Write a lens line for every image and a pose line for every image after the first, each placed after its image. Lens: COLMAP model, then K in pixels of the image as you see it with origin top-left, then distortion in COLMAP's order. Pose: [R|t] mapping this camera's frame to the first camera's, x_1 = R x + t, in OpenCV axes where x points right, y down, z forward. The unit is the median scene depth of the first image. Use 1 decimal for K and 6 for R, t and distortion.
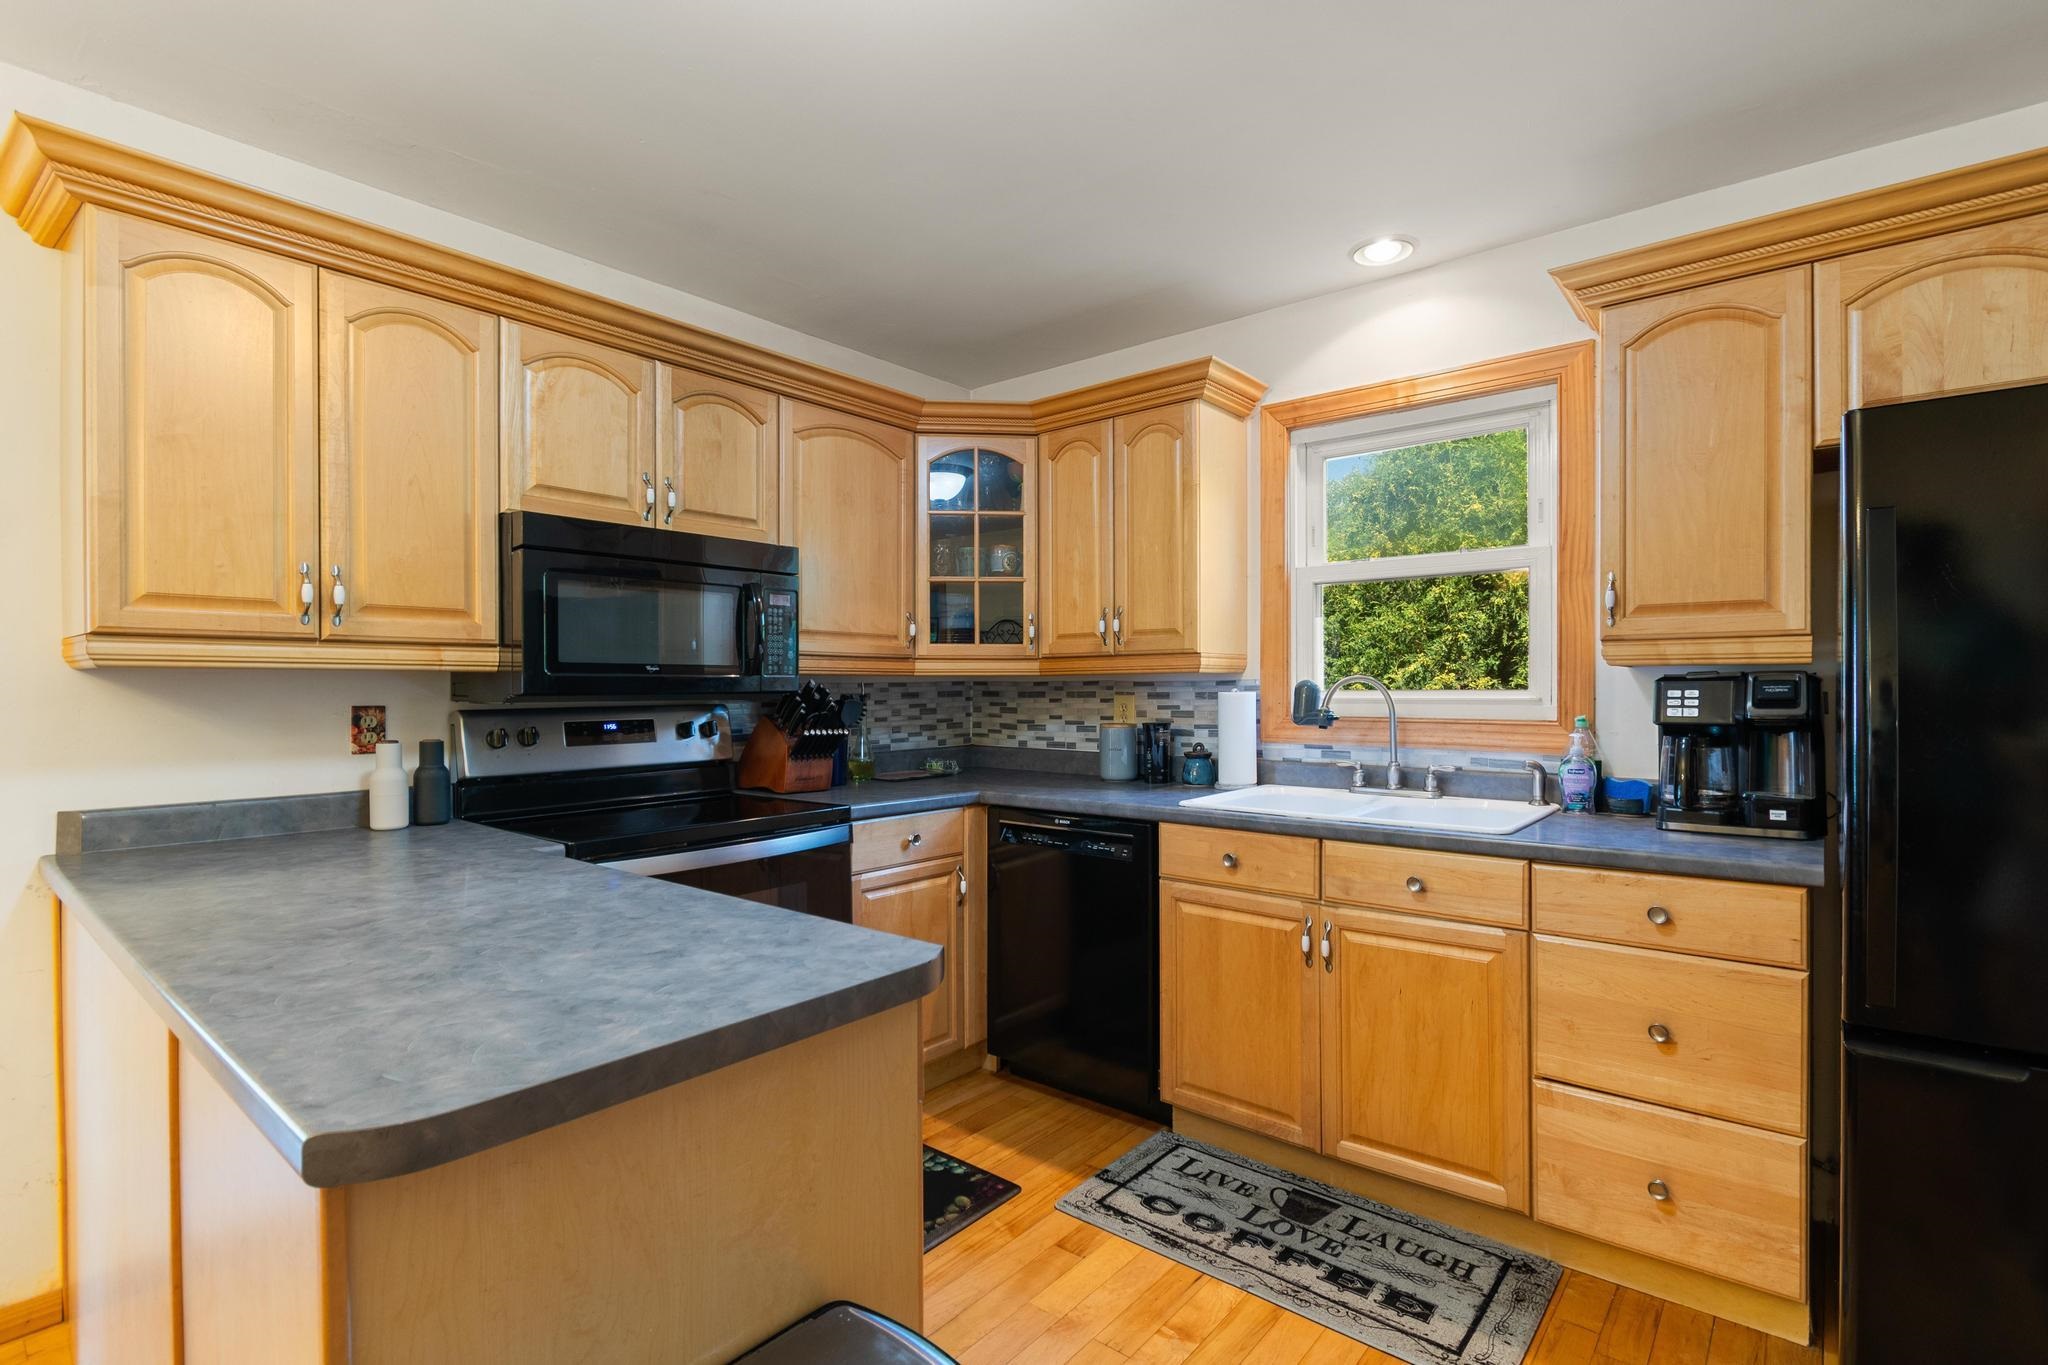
lens RADIAL K [[960.0, 0, 1036.0], [0, 960.0, 689.1], [0, 0, 1]] dist [-0.001552, -0.001135]
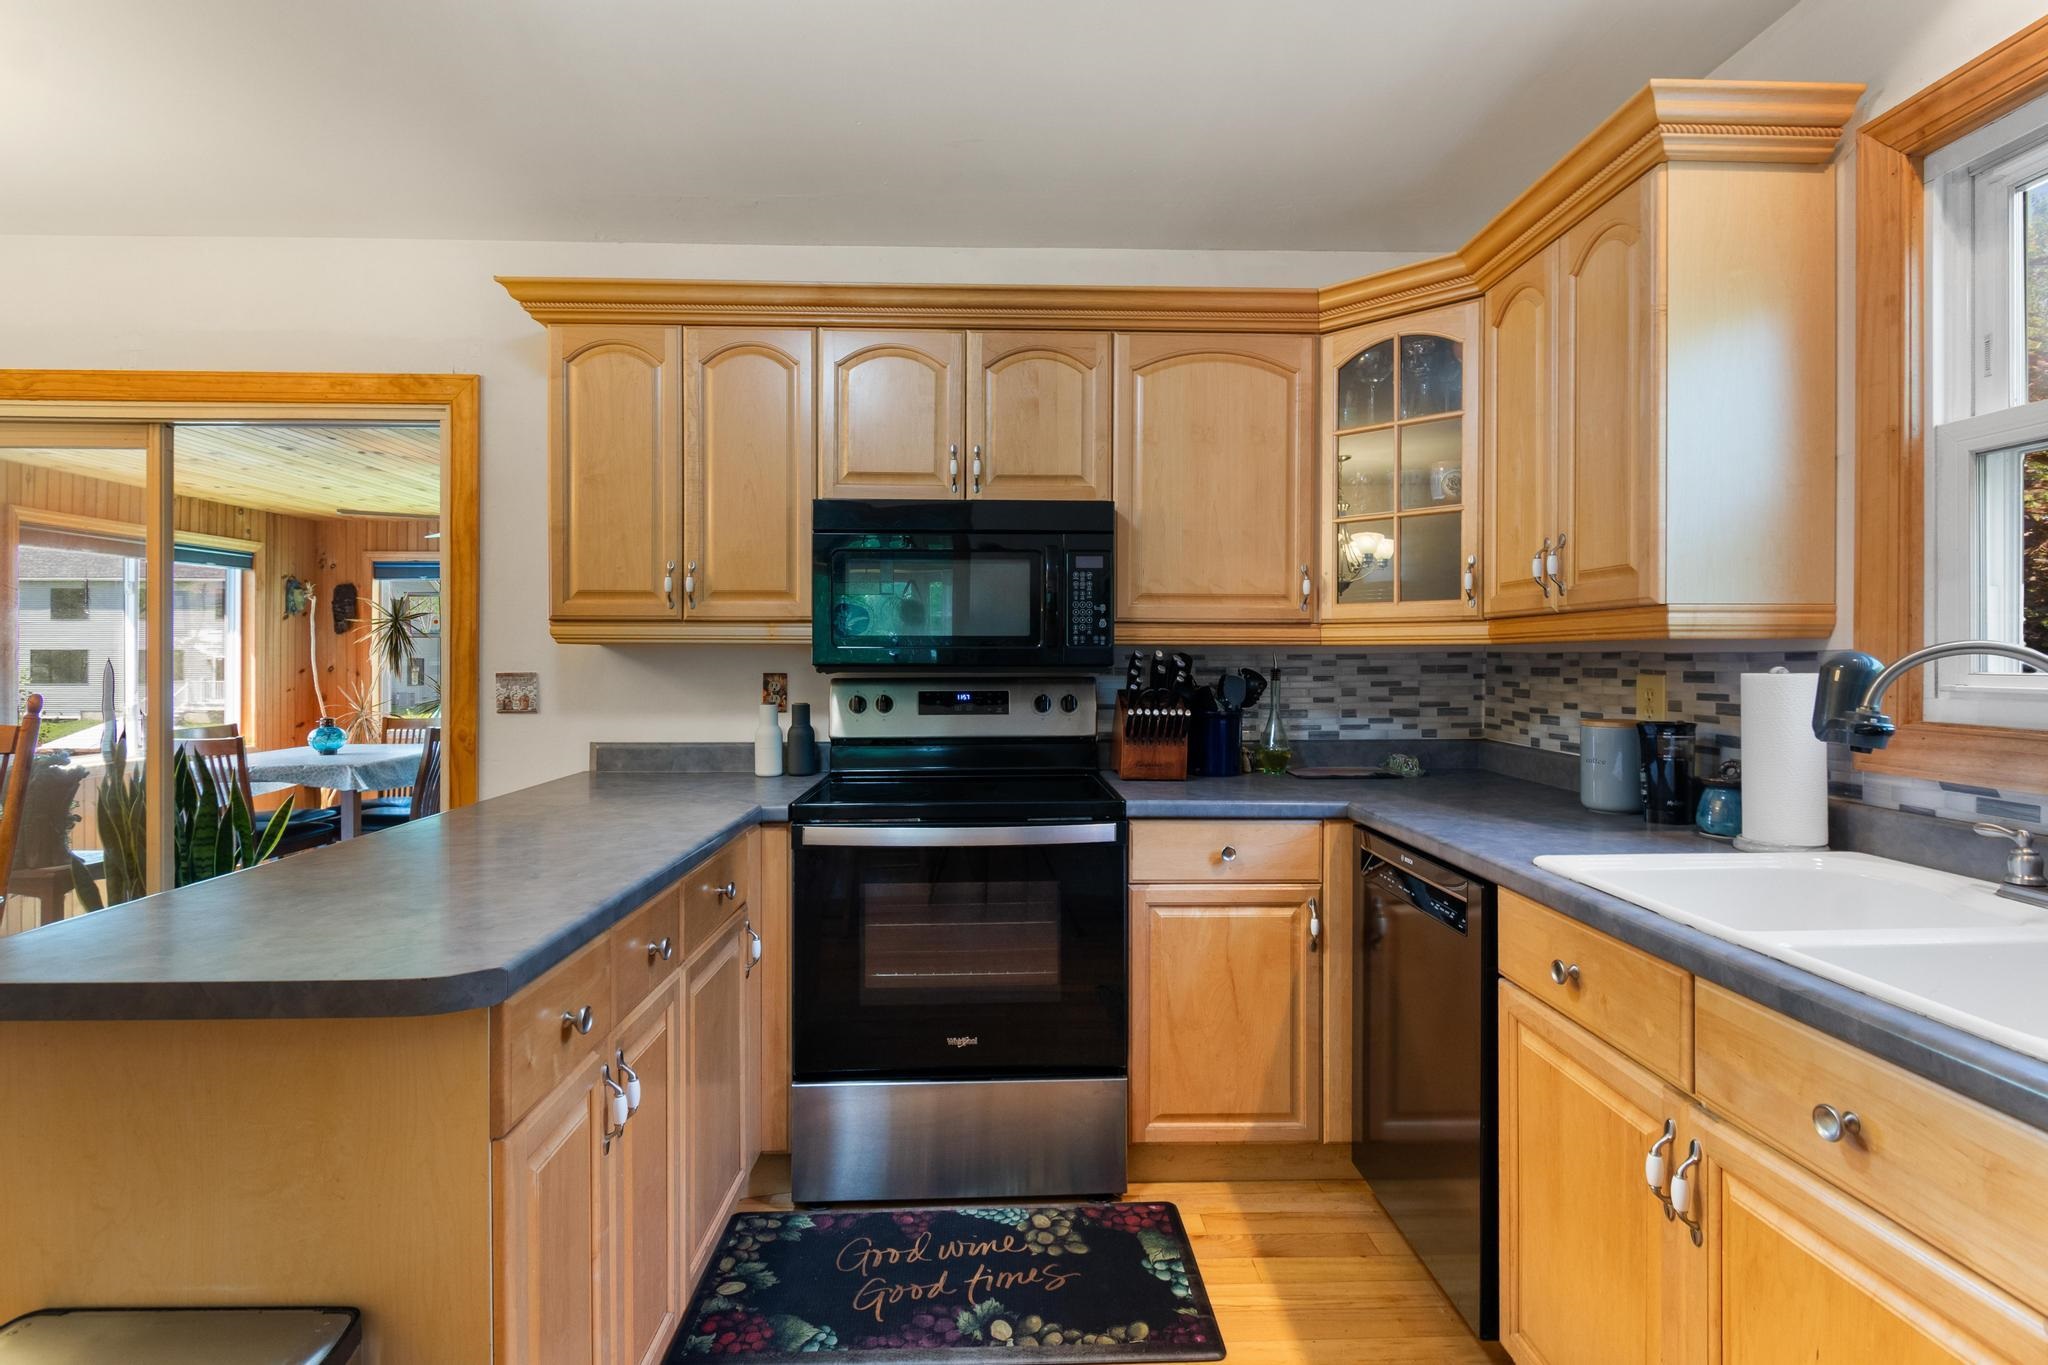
lens RADIAL K [[998.7, 0, 1021.7], [0, 998.7, 654.7], [0, 0, 1]] dist [0.000444, -0.001766]
pose [[0.660122, 0.003019, -0.751153, 0.358411], [-0.004965, 0.999988, -0.000345, -0.005494], [0.751142, 0.003957, 0.660129, 0.310300]]
